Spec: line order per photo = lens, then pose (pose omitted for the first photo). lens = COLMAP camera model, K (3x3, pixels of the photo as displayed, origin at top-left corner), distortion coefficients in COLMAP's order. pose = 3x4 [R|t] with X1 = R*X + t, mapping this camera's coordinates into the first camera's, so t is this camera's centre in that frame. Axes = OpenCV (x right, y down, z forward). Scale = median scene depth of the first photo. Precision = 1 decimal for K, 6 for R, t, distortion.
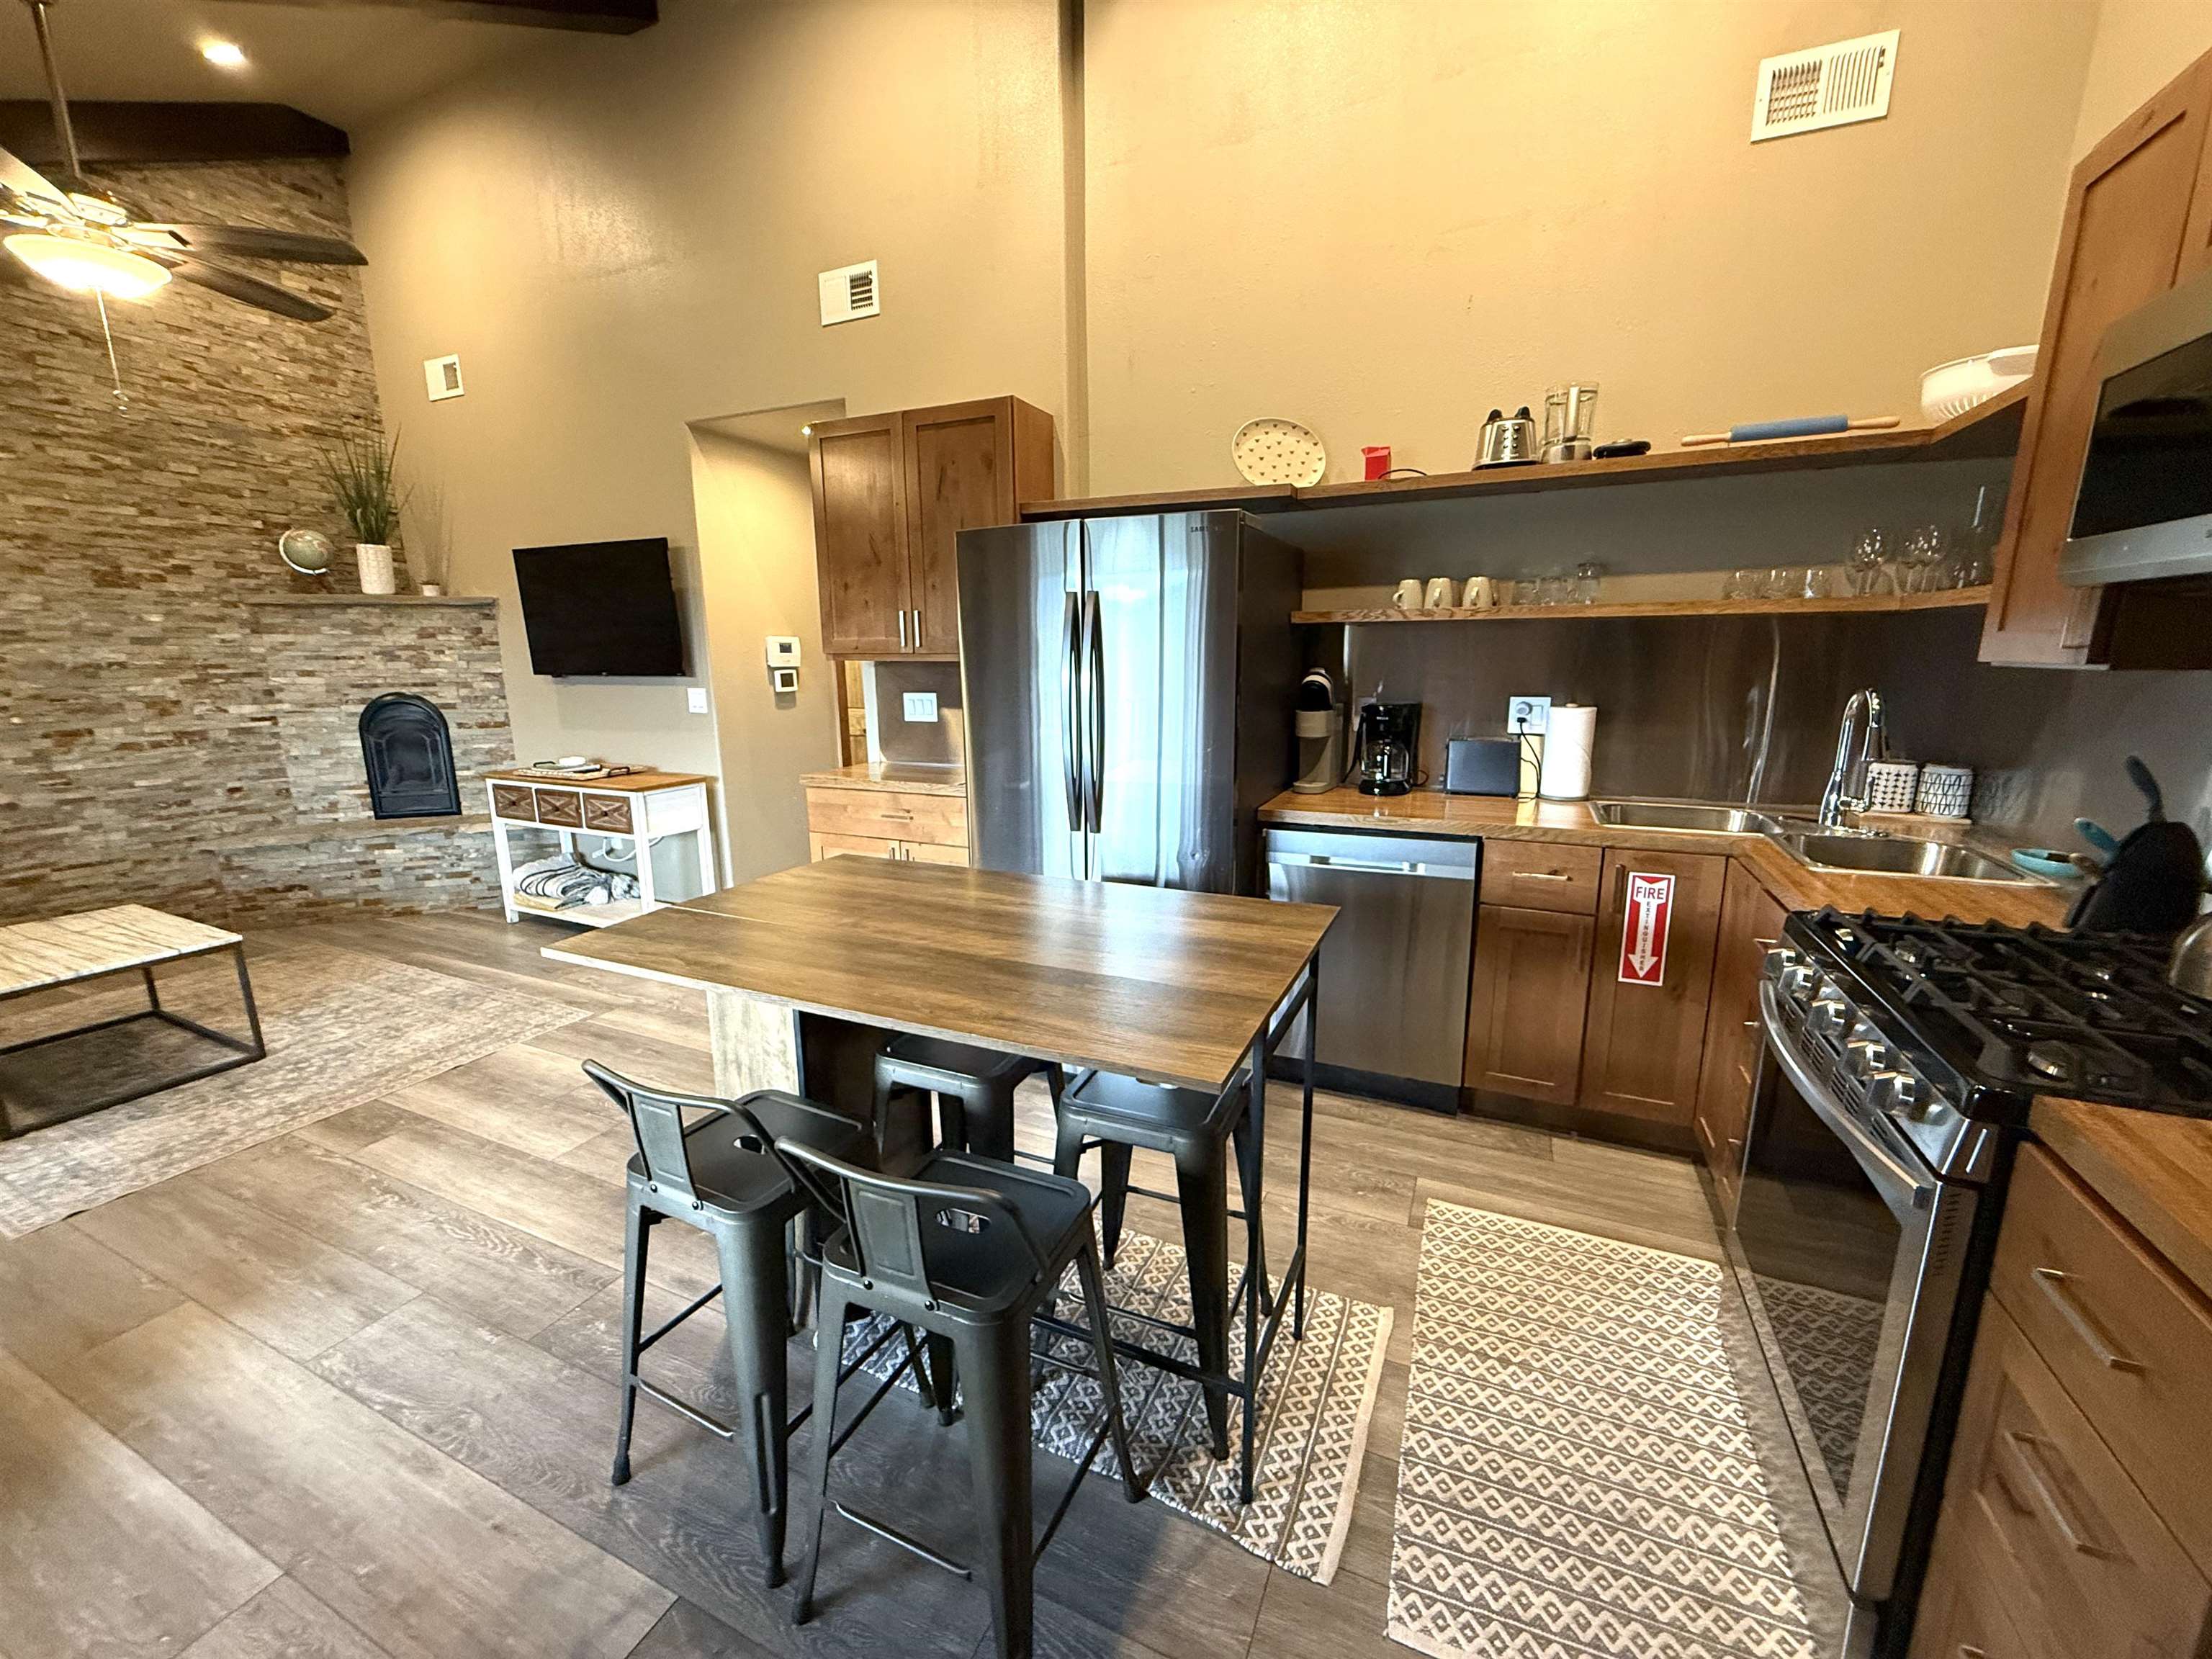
lens RADIAL K [[879.6, 0, 1102.5], [0, 879.6, 830.0], [0, 0, 1]] dist [-0.001375, 0.000138]
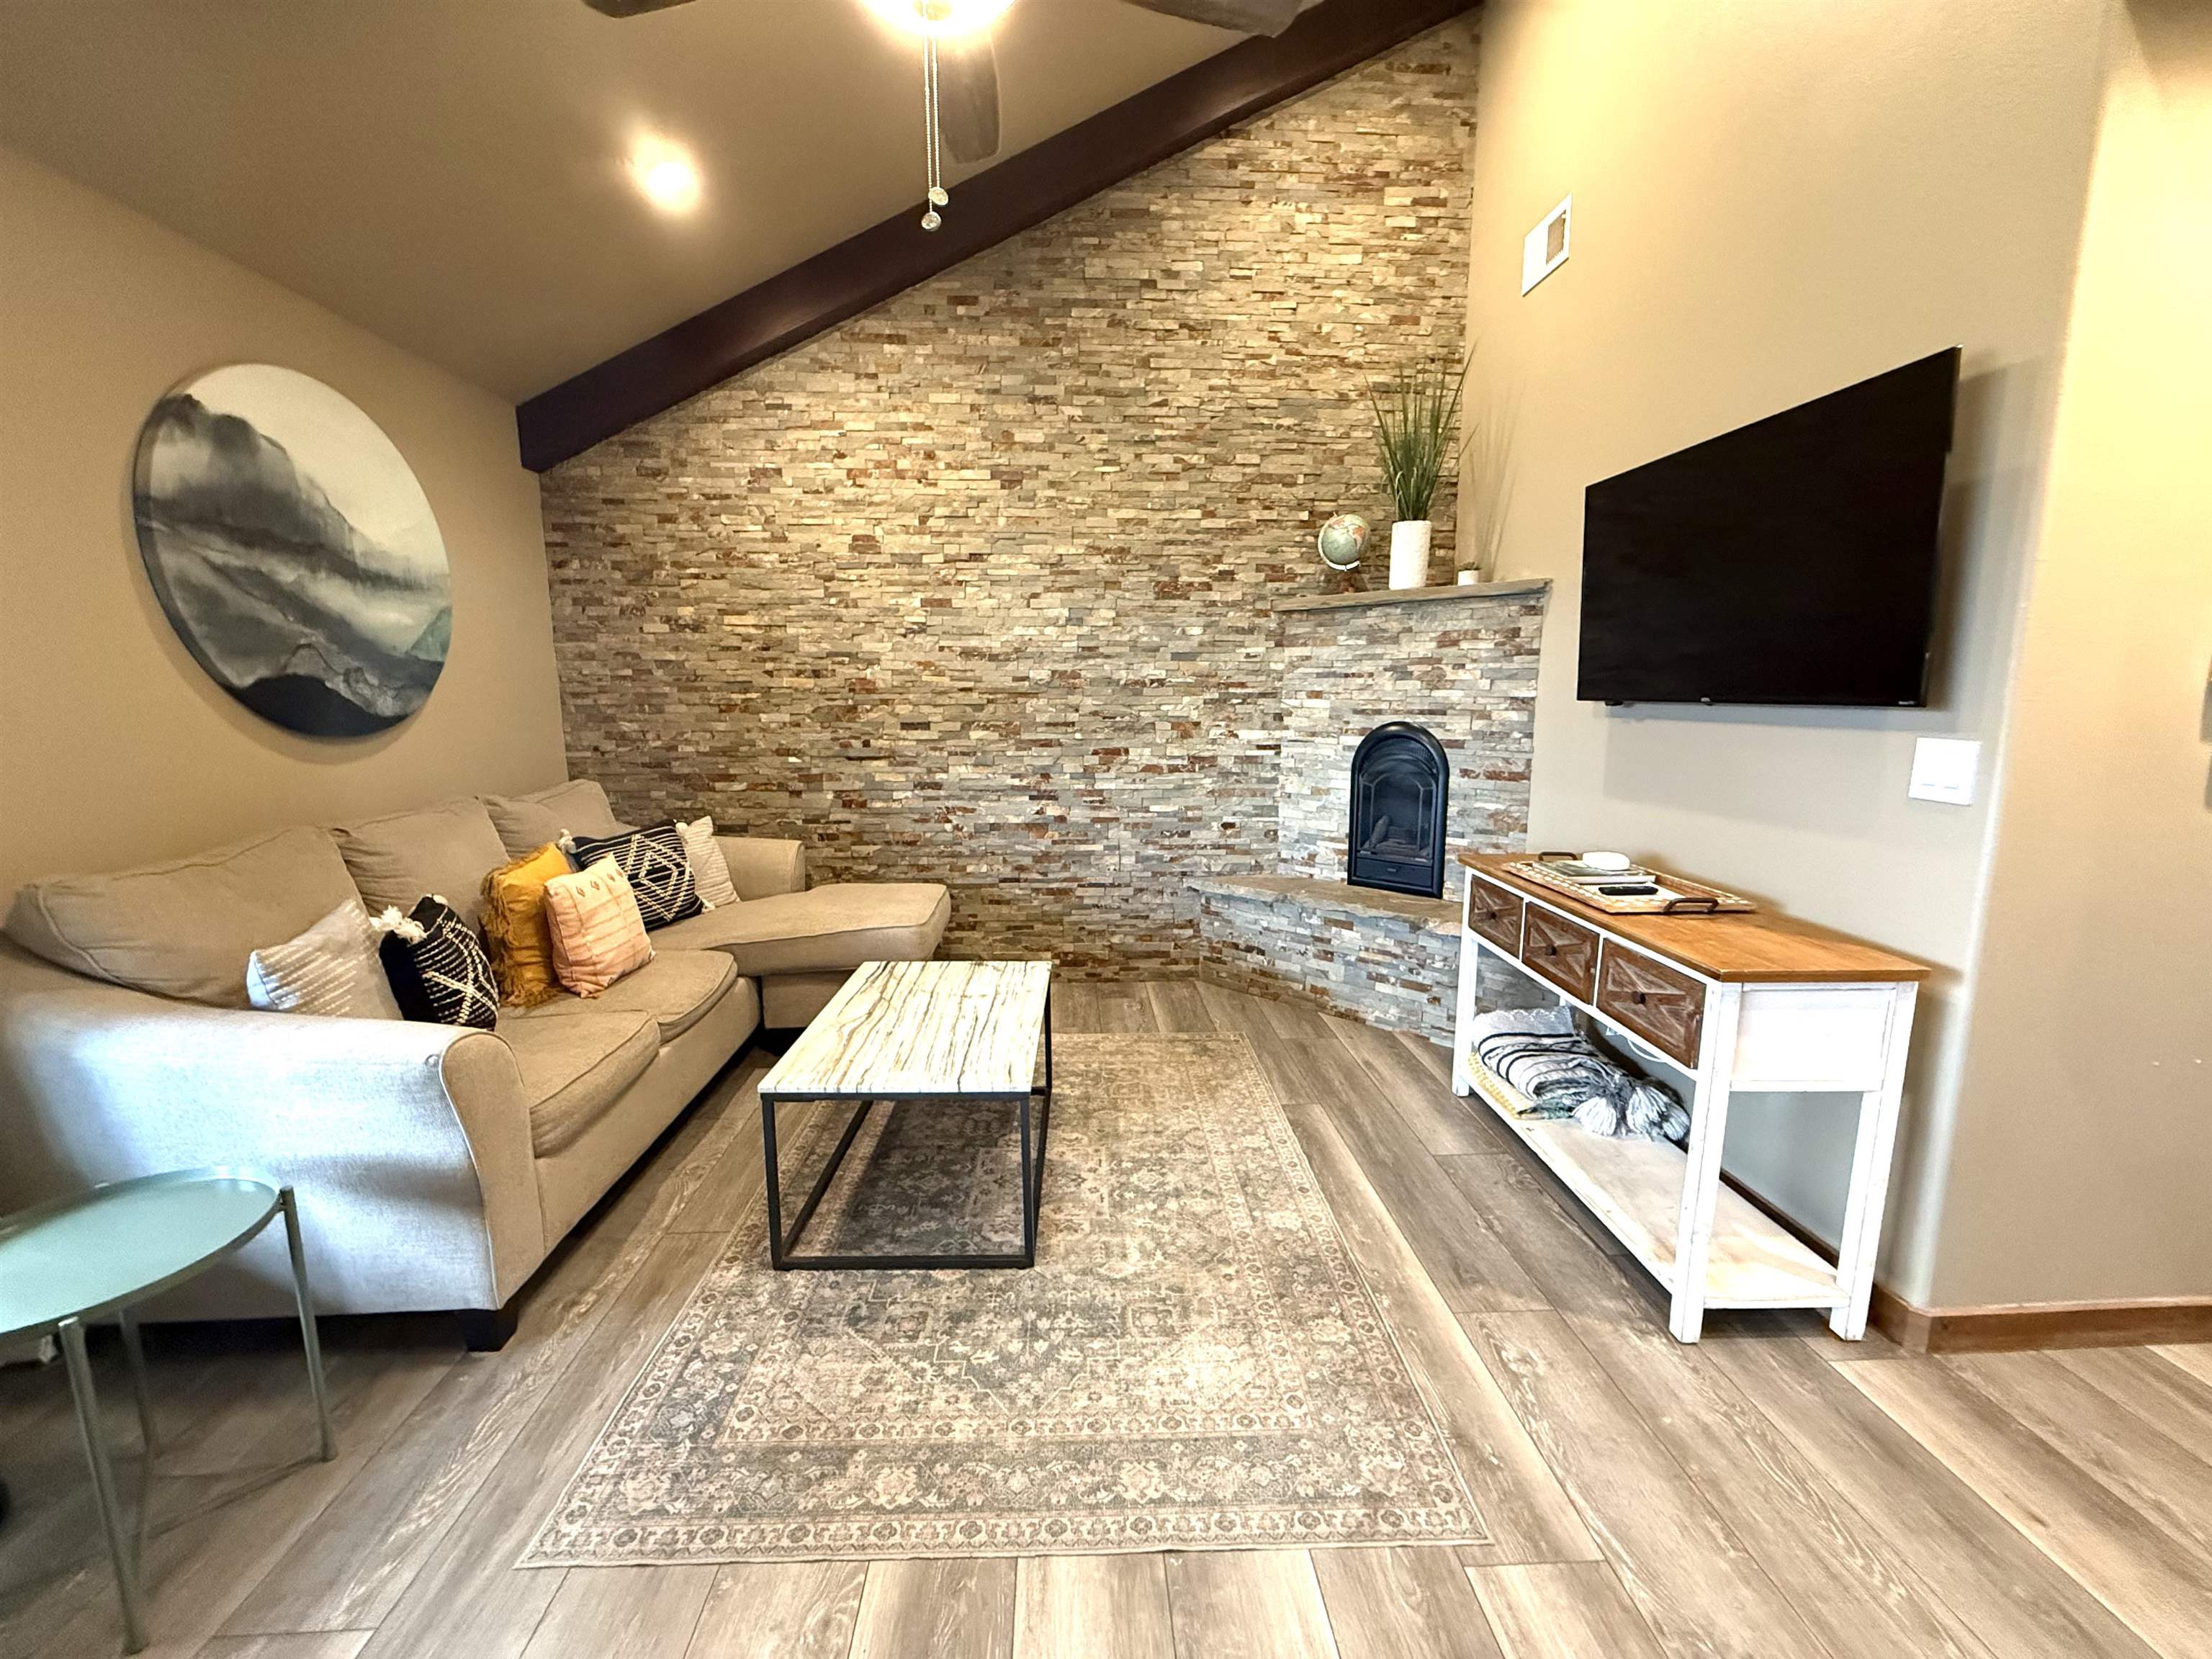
lens RADIAL K [[879.6, 0, 1102.5], [0, 879.6, 830.0], [0, 0, 1]] dist [-0.001375, 0.000138]
pose [[0.455612, 0.143725, -0.878499, -0.276402], [-0.177770, 0.981691, 0.068412, -0.079345], [0.872247, 0.125001, 0.472820, 0.480060]]
